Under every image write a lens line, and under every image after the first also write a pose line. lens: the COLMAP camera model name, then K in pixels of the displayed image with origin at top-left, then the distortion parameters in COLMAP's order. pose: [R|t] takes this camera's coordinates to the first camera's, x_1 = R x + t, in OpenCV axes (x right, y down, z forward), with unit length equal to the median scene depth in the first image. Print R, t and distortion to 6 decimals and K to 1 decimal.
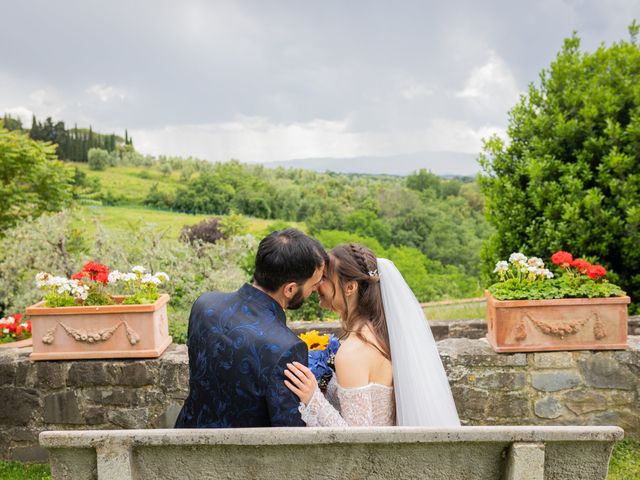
lens RADIAL K [[692.1, 0, 320.0], [0, 692.1, 240.0], [0, 0, 1]] dist [0.002351, -0.008100]
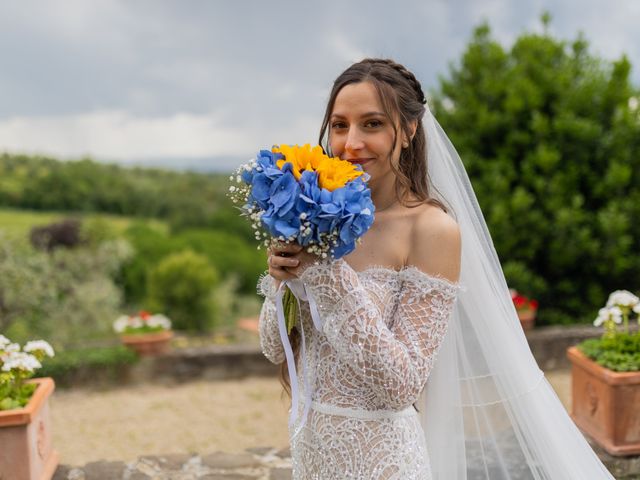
lens RADIAL K [[692.1, 0, 320.0], [0, 692.1, 240.0], [0, 0, 1]] dist [0.002351, -0.008100]
pose [[0.979945, -0.013887, 0.198785, -0.043974], [0.013348, 0.999903, 0.004049, -0.013338], [-0.198822, -0.001315, 0.980035, 0.153840]]
